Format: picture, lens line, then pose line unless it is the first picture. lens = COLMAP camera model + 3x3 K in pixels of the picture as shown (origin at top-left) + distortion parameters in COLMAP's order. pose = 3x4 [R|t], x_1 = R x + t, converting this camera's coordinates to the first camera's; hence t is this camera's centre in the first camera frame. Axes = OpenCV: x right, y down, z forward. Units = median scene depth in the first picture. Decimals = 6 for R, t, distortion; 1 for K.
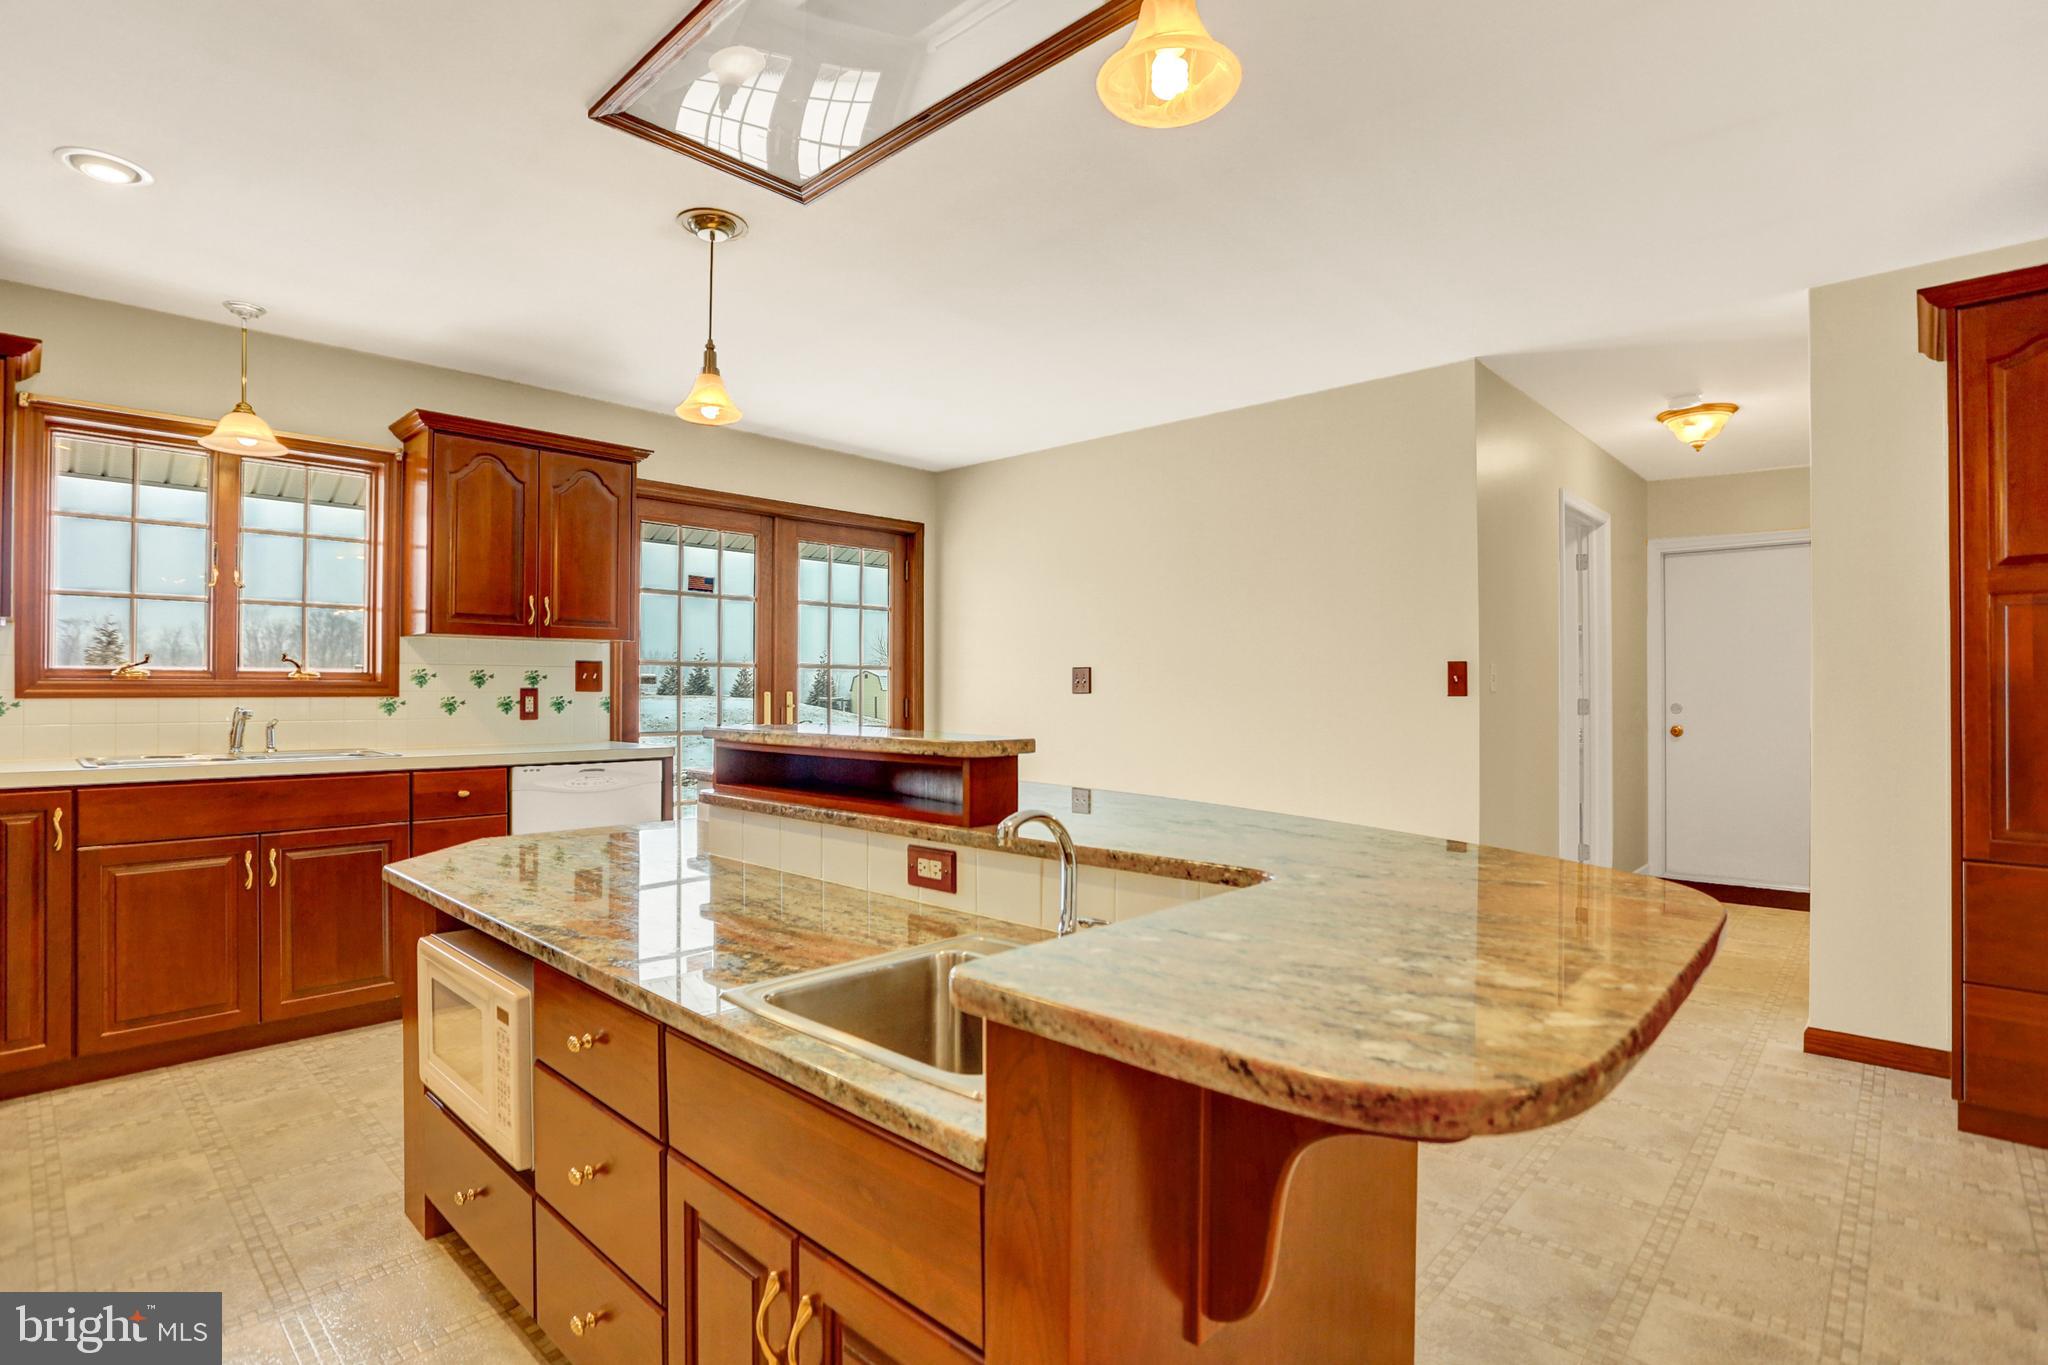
lens RADIAL K [[1007.4, 0, 1019.2], [0, 1007.4, 682.1], [0, 0, 1]] dist [-0.078601, 0.039704]
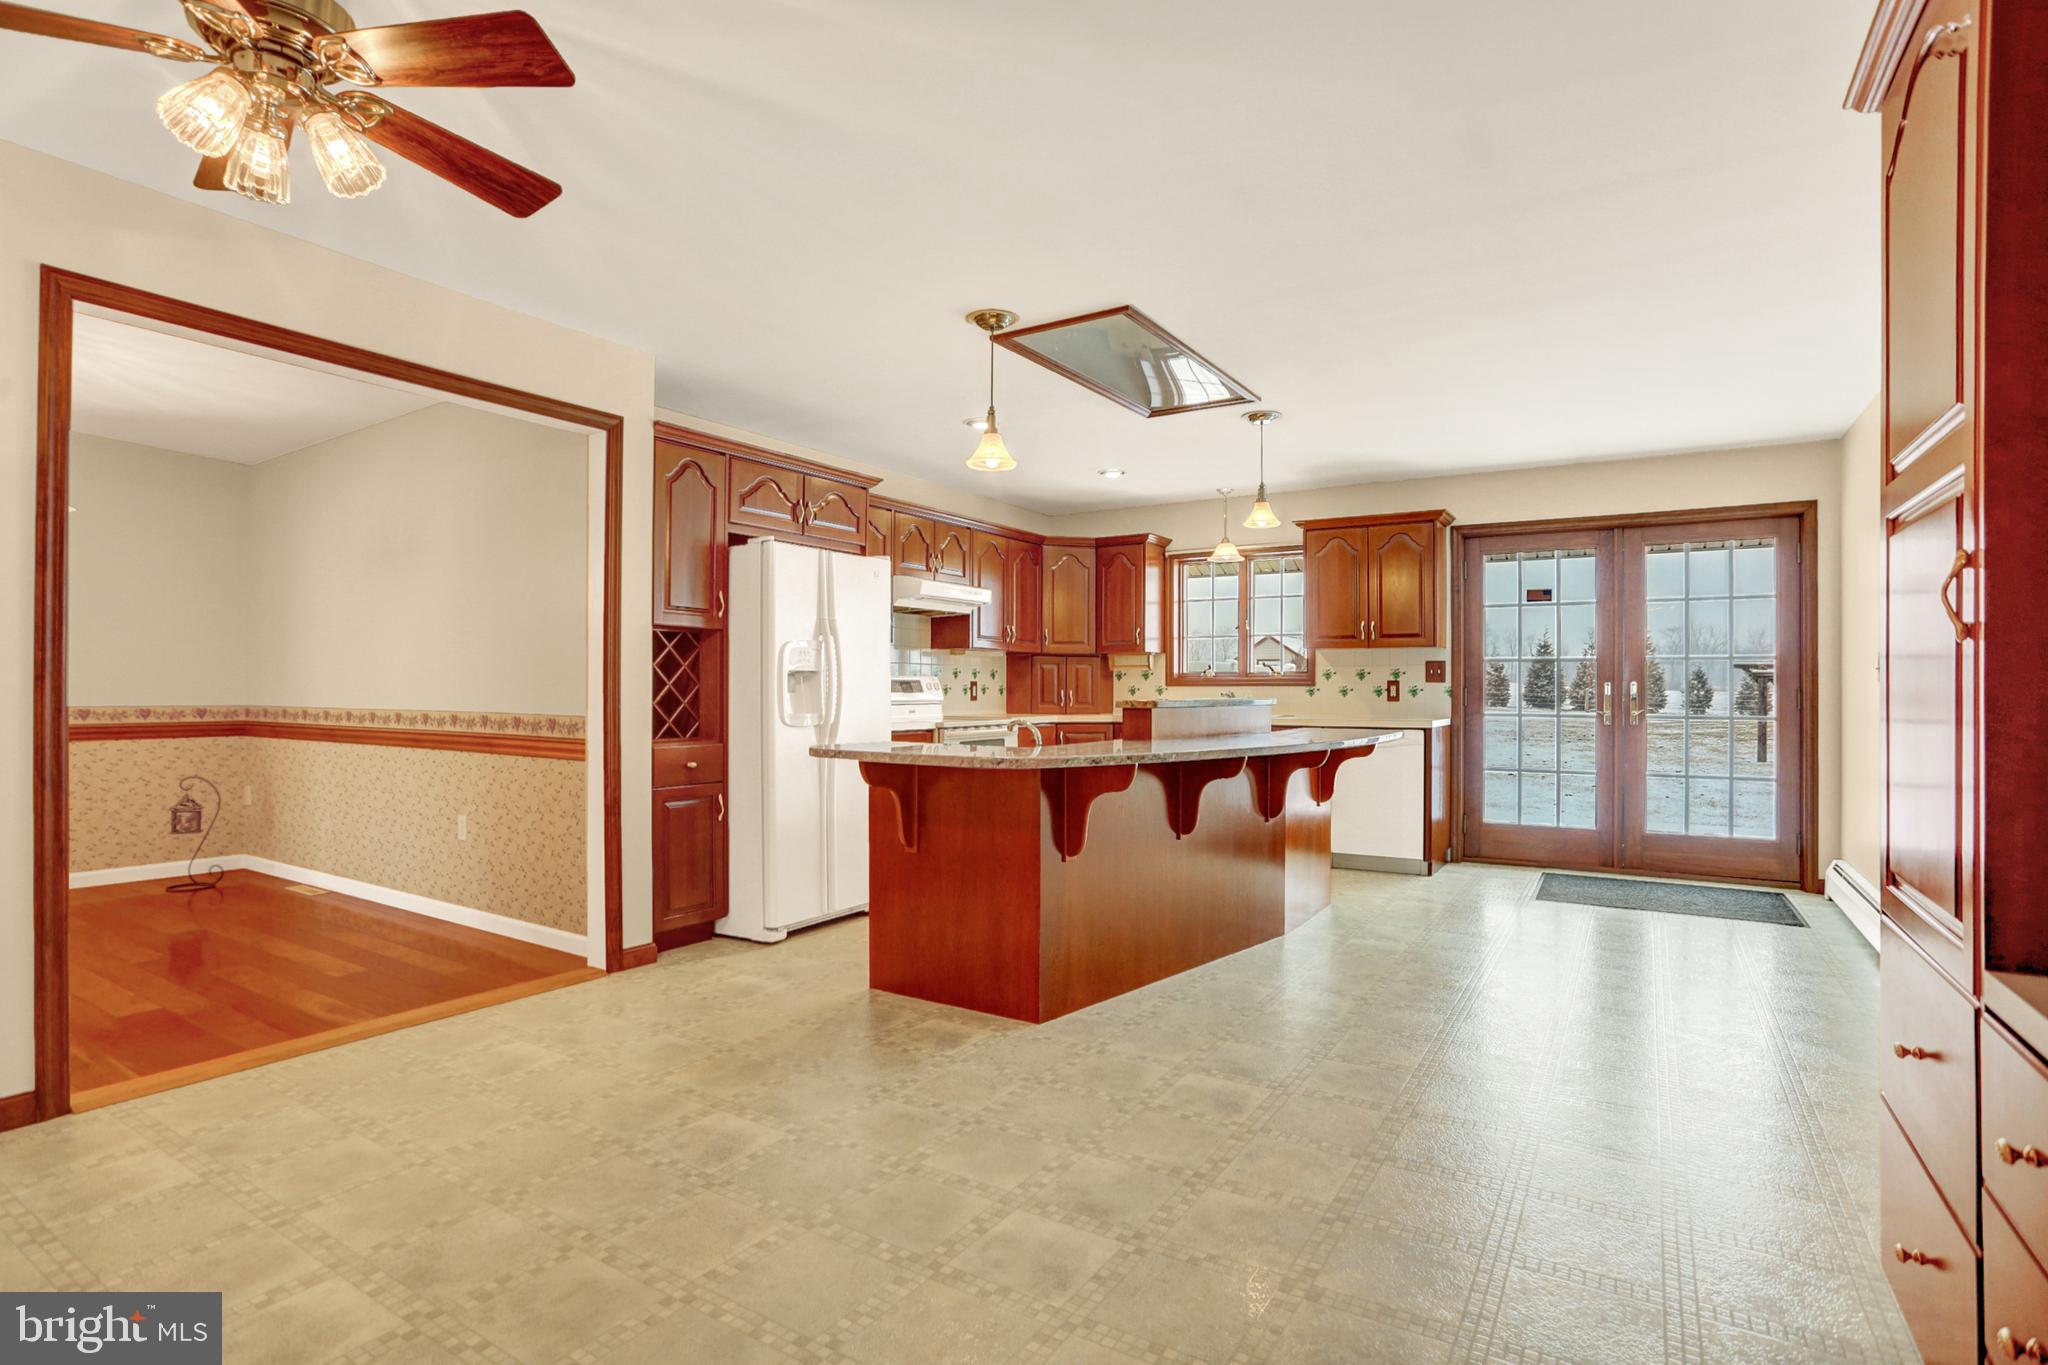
lens RADIAL K [[1011.7, 0, 1049.0], [0, 1011.7, 681.4], [0, 0, 1]] dist [-0.003929, 0.000452]
pose [[0.197584, -0.006960, -0.980261, 0.895672], [0.007542, 0.999956, -0.005580, 0.011876], [0.980257, -0.006290, 0.197627, 0.175486]]
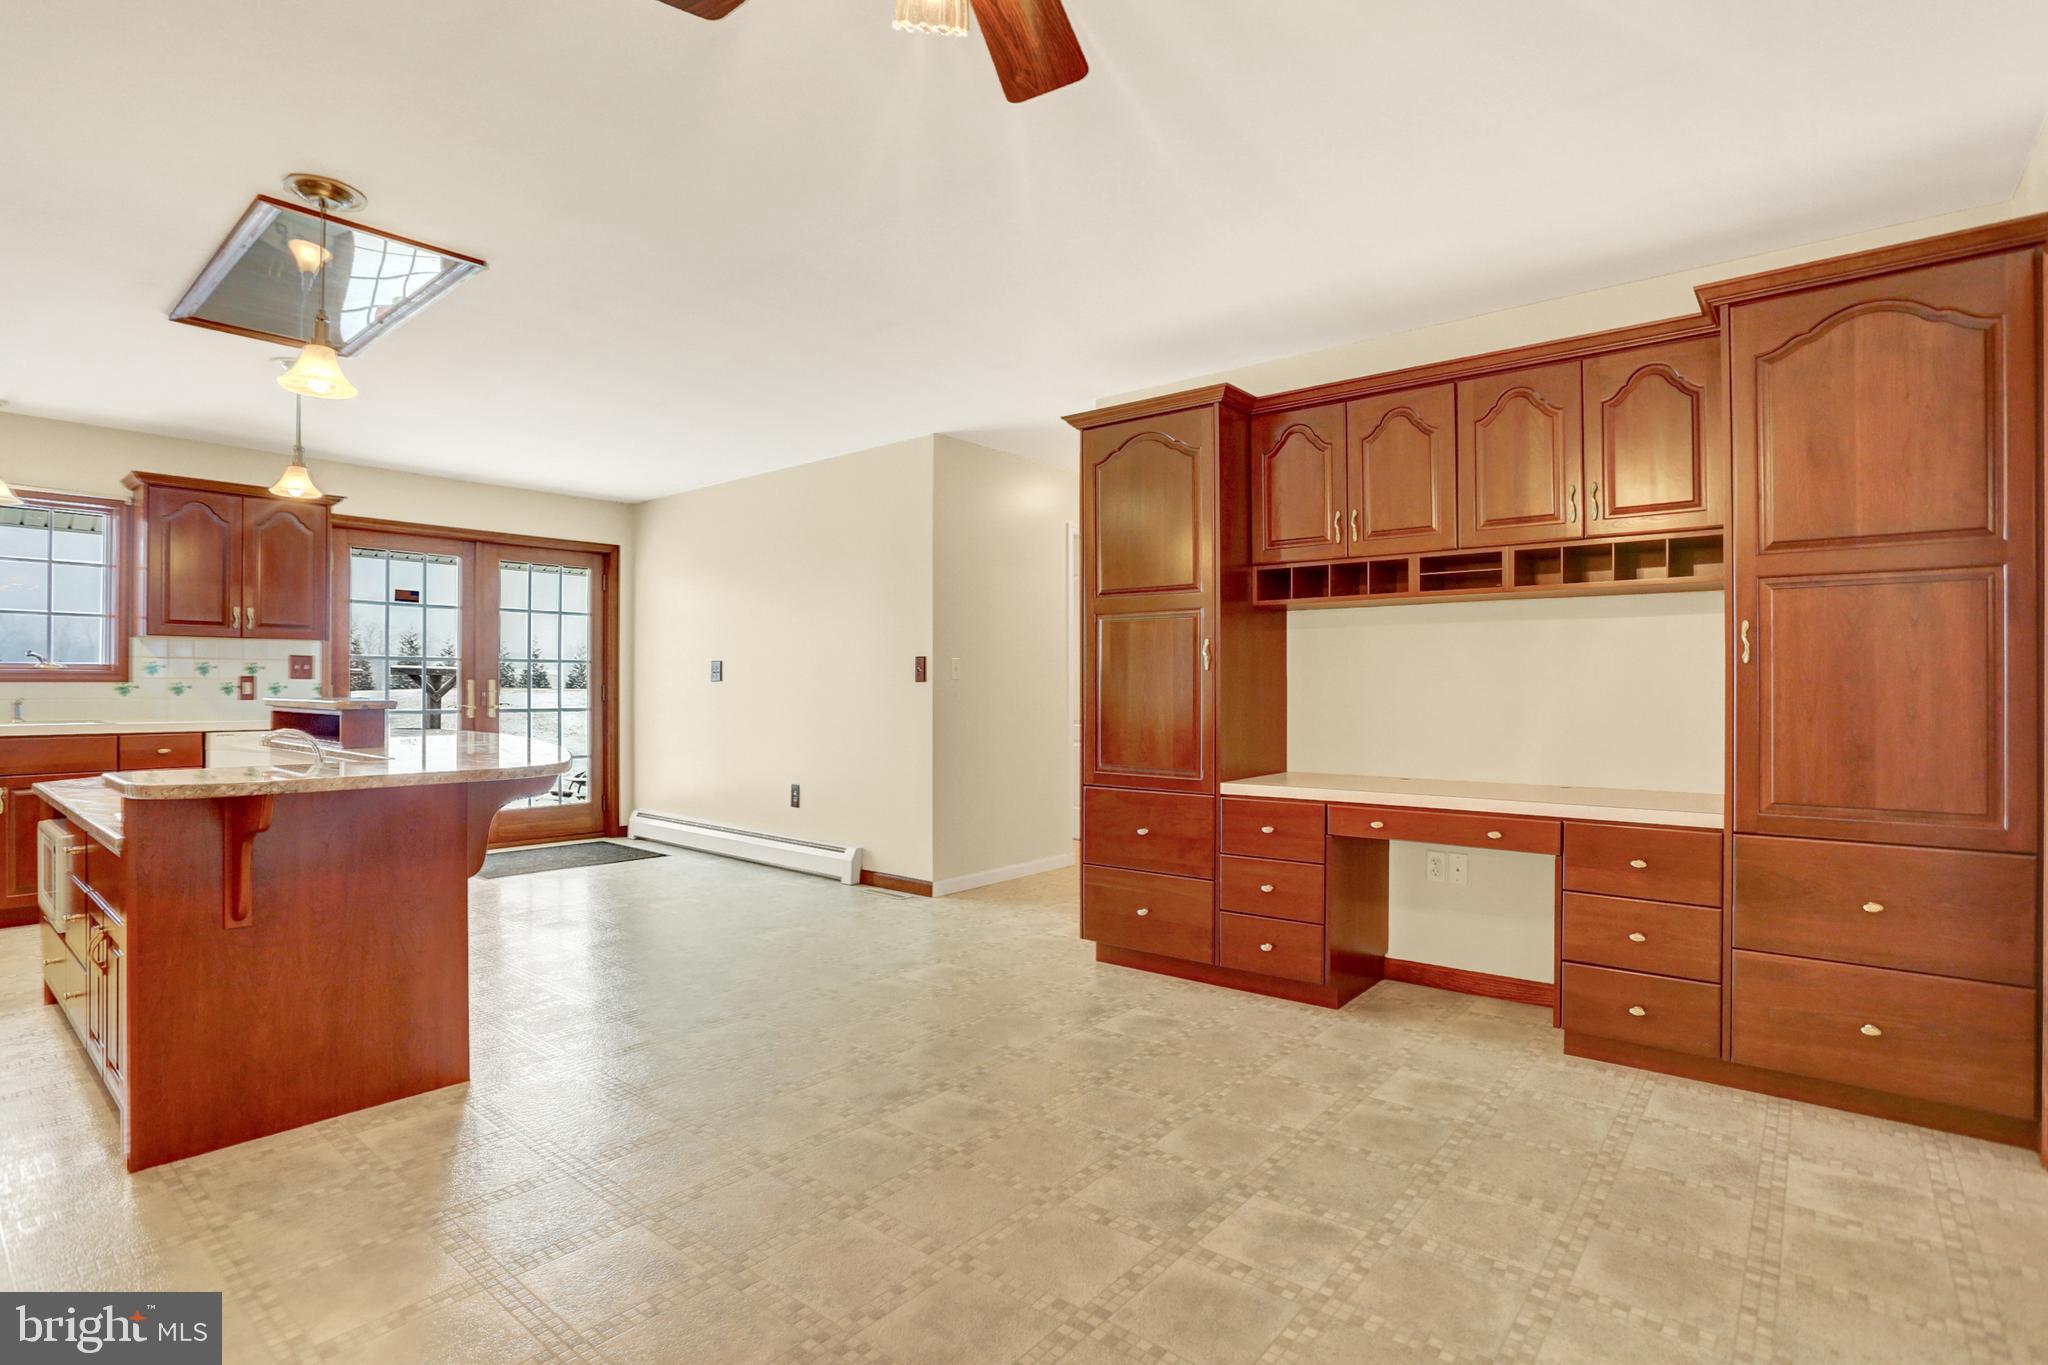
lens RADIAL K [[996.5, 0, 1022.4], [0, 996.5, 690.2], [0, 0, 1]] dist [-0.076760, 0.028677]
pose [[0.998826, 0.001094, 0.048420, 0.463125], [-0.001615, 0.999941, 0.010729, 0.009129], [-0.048405, -0.010795, 0.998769, -0.317354]]
